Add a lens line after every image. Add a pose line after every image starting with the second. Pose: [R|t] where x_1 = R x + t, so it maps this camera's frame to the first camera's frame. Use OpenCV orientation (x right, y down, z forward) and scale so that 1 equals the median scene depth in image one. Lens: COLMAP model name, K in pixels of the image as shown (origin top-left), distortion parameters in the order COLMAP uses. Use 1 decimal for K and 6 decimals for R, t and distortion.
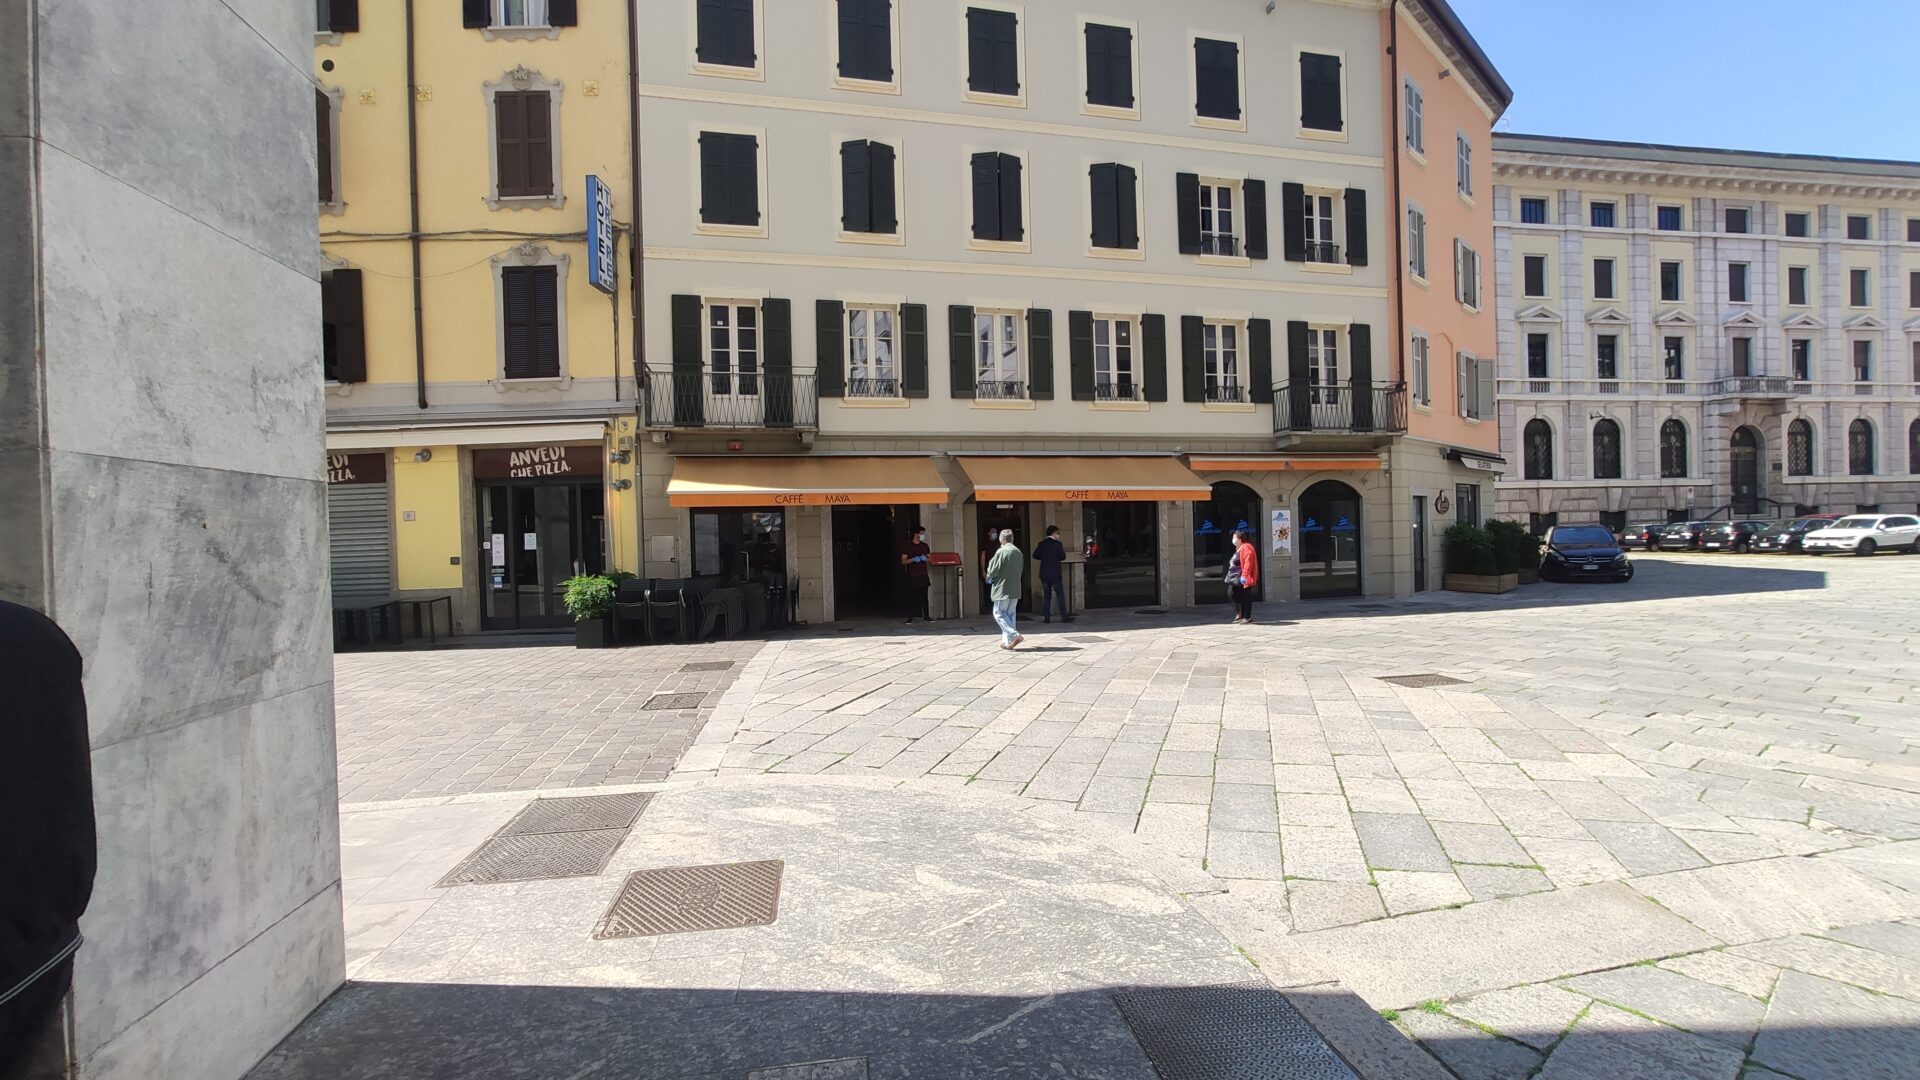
lens RADIAL K [[815.7, 0, 973.1], [0, 815.7, 539.1], [0, 0, 1]] dist [-0.011292, 0.006983]
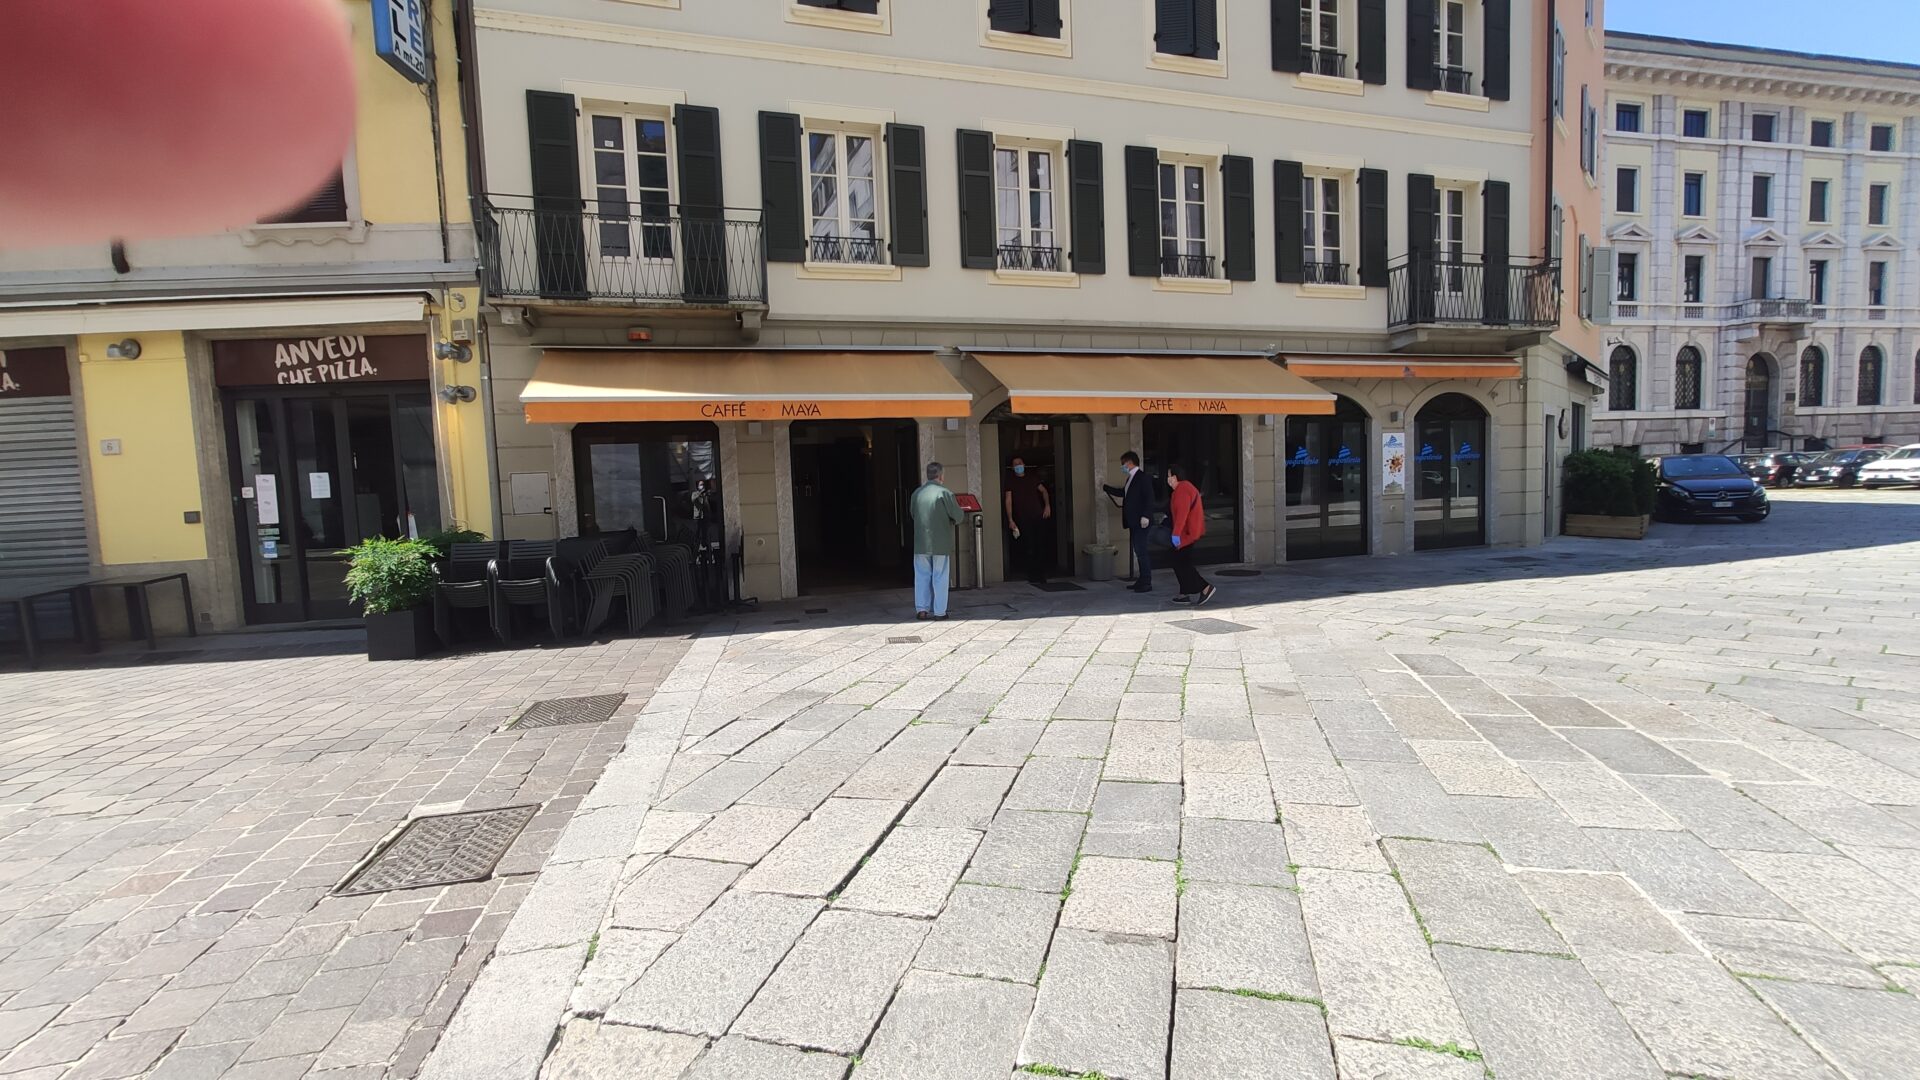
lens RADIAL K [[767.3, 0, 950.4], [0, 767.3, 529.9], [0, 0, 1]] dist [-0.000354, 0.000440]
pose [[0.998574, -0.016432, 0.050789, -0.056400], [0.013795, 0.998560, 0.051848, 0.009833], [-0.051568, -0.051074, 0.997363, 0.269669]]
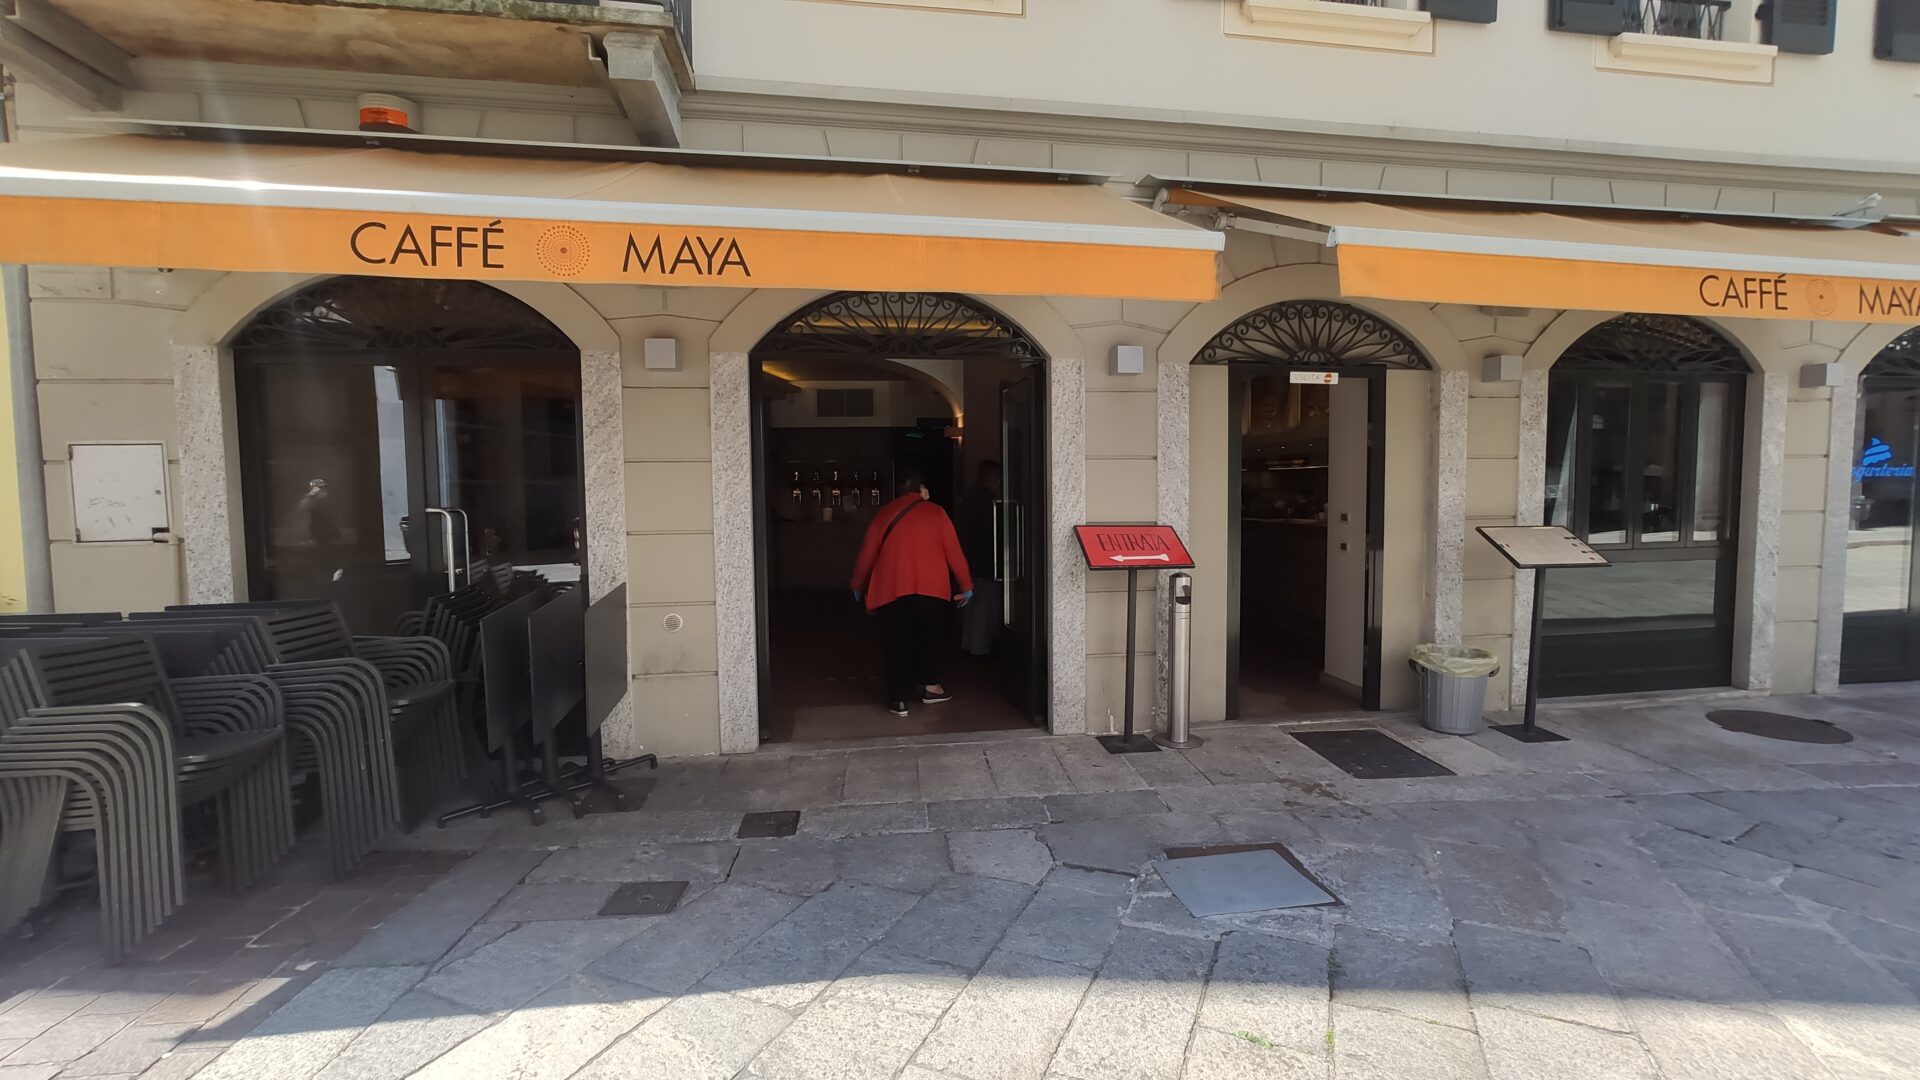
lens RADIAL K [[815.7, 0, 973.1], [0, 815.7, 539.1], [0, 0, 1]] dist [-0.011292, 0.006983]
pose [[0.997738, 0.019974, -0.064184, -0.056721], [-0.016597, 0.998471, 0.052721, 0.005456], [0.065139, -0.051537, 0.996544, 0.549605]]
